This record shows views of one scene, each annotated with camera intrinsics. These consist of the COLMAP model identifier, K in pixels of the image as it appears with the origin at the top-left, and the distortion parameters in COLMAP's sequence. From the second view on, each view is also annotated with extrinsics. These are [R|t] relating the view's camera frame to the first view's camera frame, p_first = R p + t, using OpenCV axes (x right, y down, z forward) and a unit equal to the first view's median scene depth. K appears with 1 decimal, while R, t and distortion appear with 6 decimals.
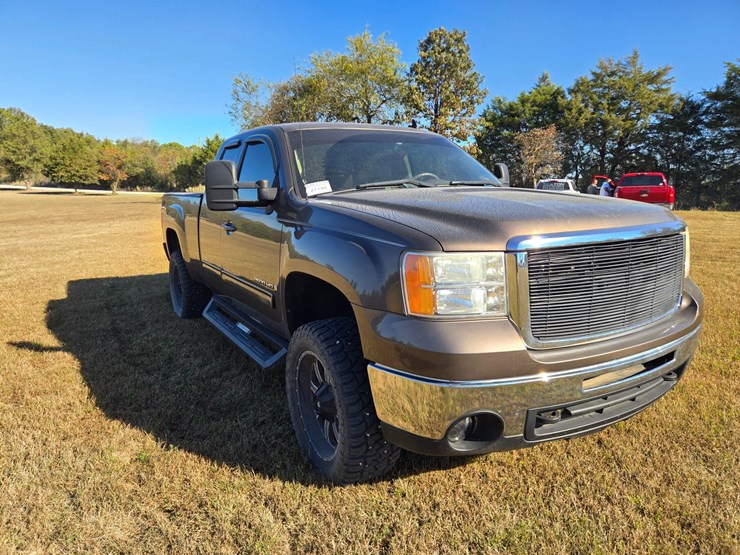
lens RADIAL K [[494.6, 0, 371.6], [0, 494.6, 276.6], [0, 0, 1]] dist [0.072985, -0.051597]
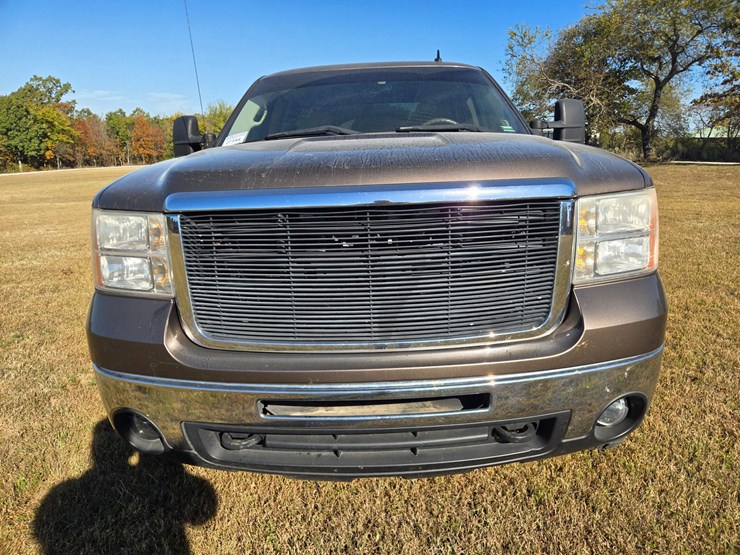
lens RADIAL K [[498.1, 0, 372.9], [0, 498.1, 282.7], [0, 0, 1]] dist [0.066374, -0.049192]
pose [[0.847589, 0.112254, -0.518644, 0.056220], [-0.070277, 0.992506, 0.099967, -0.002613], [0.525979, -0.048283, 0.849126, 0.030456]]
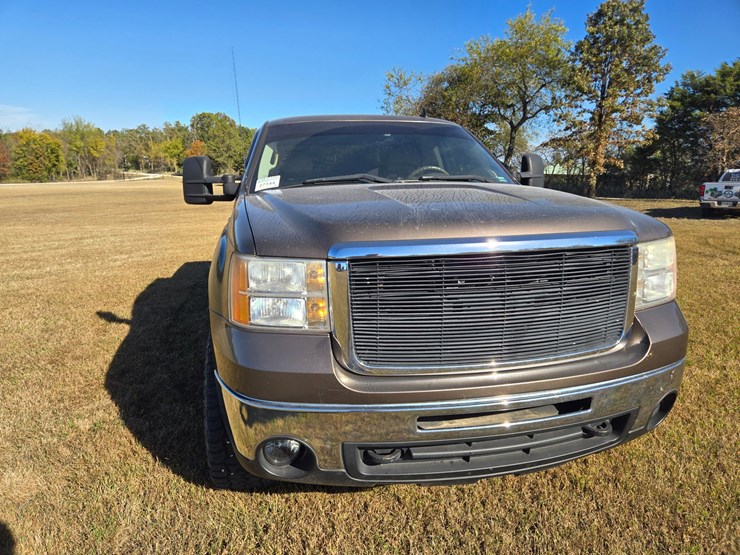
lens RADIAL K [[498.1, 0, 364.5], [0, 498.1, 273.2], [0, 0, 1]] dist [0.066374, -0.049192]
pose [[0.945484, 0.060499, -0.319999, 0.036635], [-0.057804, 0.998167, 0.017924, -0.002722], [0.320497, 0.001550, 0.947248, 0.011304]]
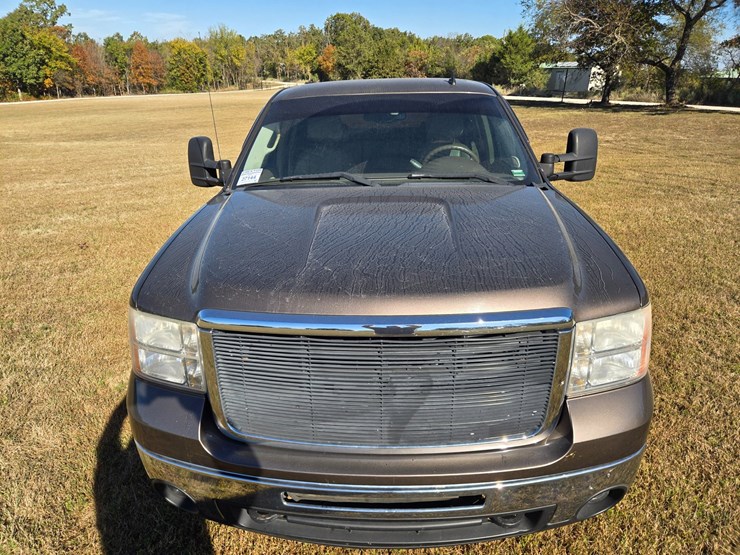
lens RADIAL K [[498.1, 0, 363.9], [0, 498.1, 285.4], [0, 0, 1]] dist [0.066374, -0.049192]
pose [[0.831445, 0.198594, -0.518903, 0.055068], [-0.089147, 0.969521, 0.228213, -0.019551], [0.548409, -0.143488, 0.823807, 0.027867]]
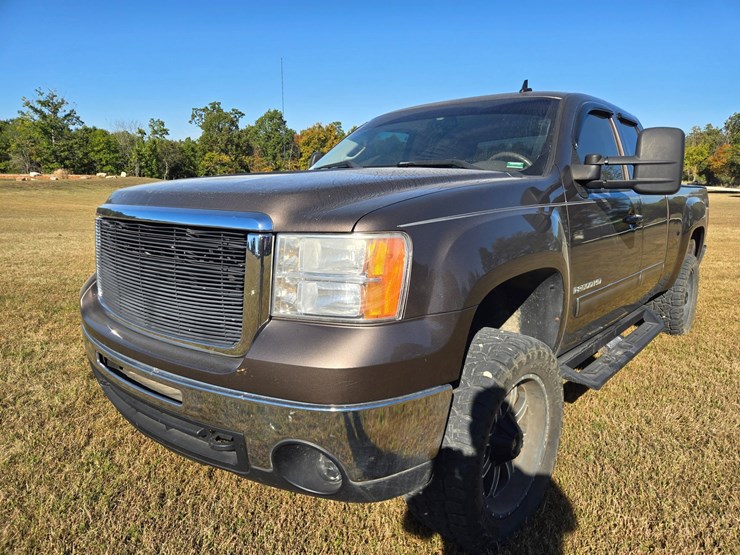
lens RADIAL K [[494.6, 0, 368.6], [0, 494.6, 281.5], [0, 0, 1]] dist [0.072985, -0.051597]
pose [[0.304080, 0.185872, -0.934338, 0.093724], [-0.184053, 0.973765, 0.133815, -0.010253], [0.934698, 0.131277, 0.330312, 0.071554]]
